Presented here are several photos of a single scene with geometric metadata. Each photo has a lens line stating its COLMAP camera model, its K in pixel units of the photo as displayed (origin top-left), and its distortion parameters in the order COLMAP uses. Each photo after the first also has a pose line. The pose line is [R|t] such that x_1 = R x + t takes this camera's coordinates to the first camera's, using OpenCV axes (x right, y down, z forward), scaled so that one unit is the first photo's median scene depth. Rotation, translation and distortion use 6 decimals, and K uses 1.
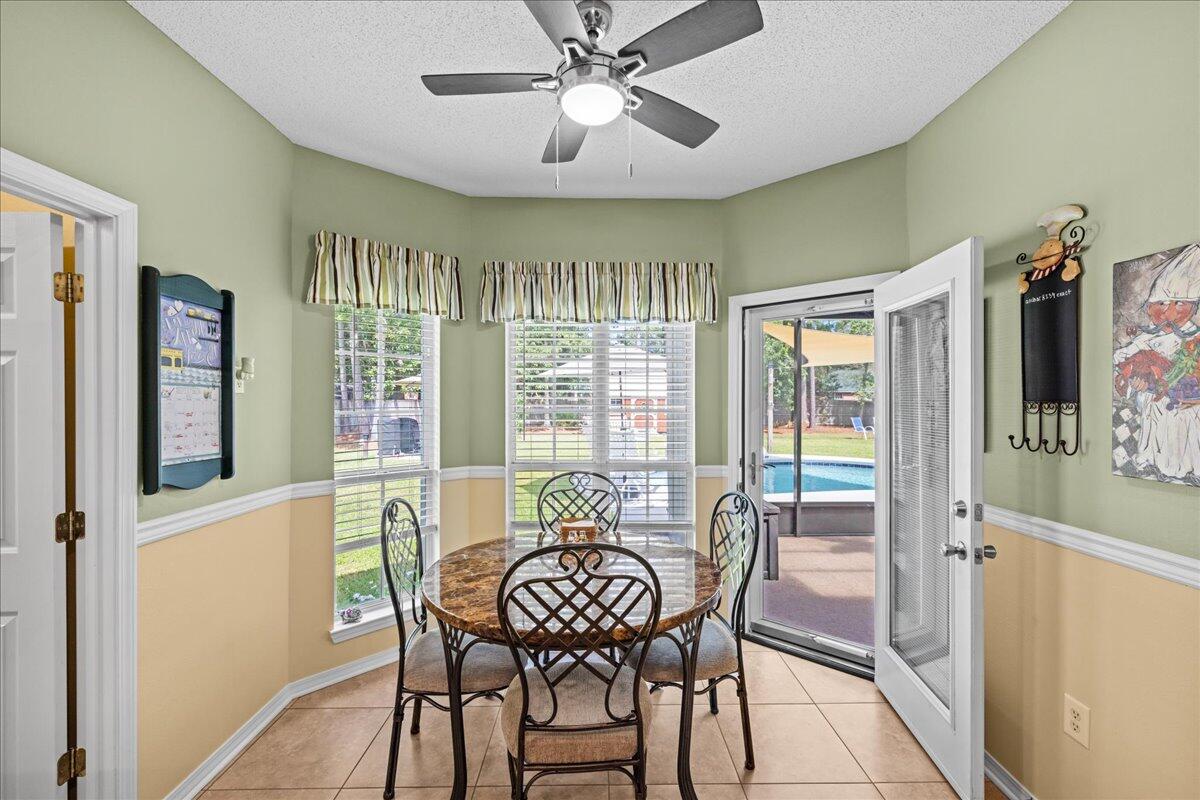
lens RADIAL K [[508.3, 0, 599.3], [0, 508.3, 399.8], [0, 0, 1]] dist [0.001117, 0.001491]
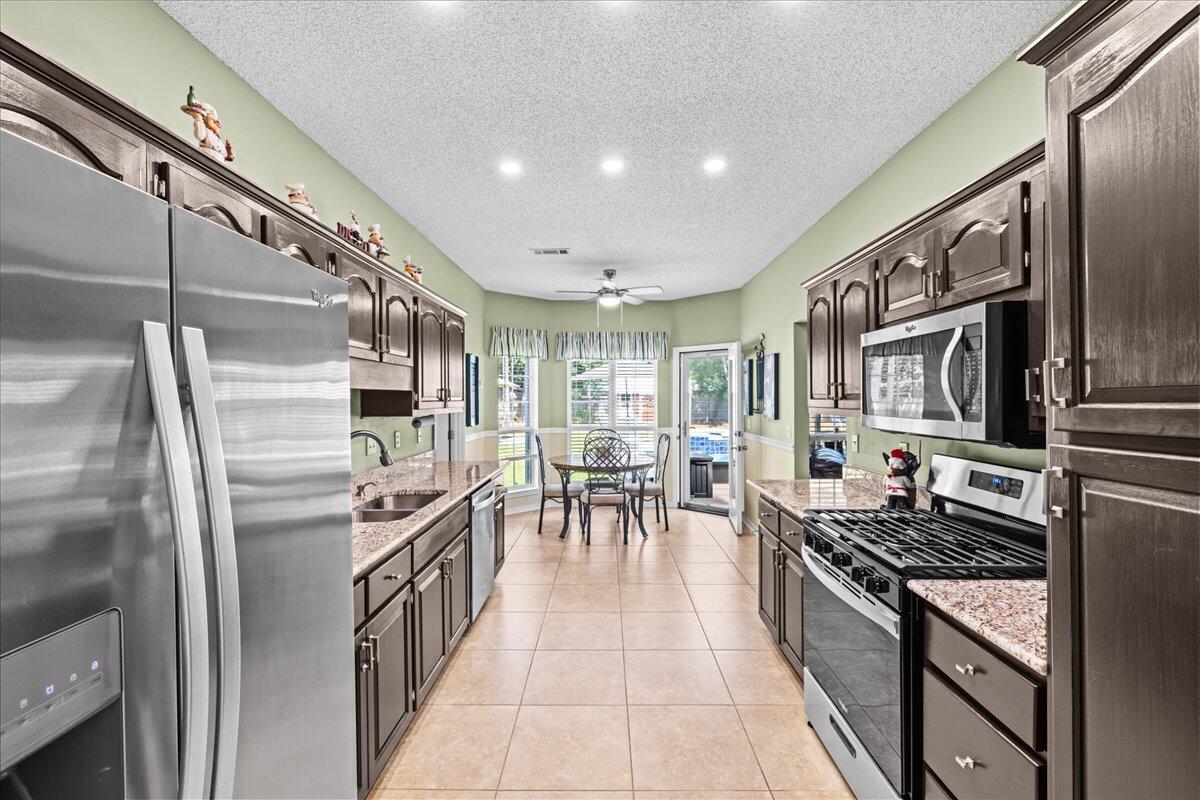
lens RADIAL K [[508.3, 0, 601.9], [0, 508.3, 400.2], [0, 0, 1]] dist [0.001117, 0.001491]
pose [[0.999887, 0.000992, -0.014976, -0.009377], [-0.000911, 0.999985, 0.005368, 0.004266], [0.014981, -0.005354, 0.999873, -1.141698]]
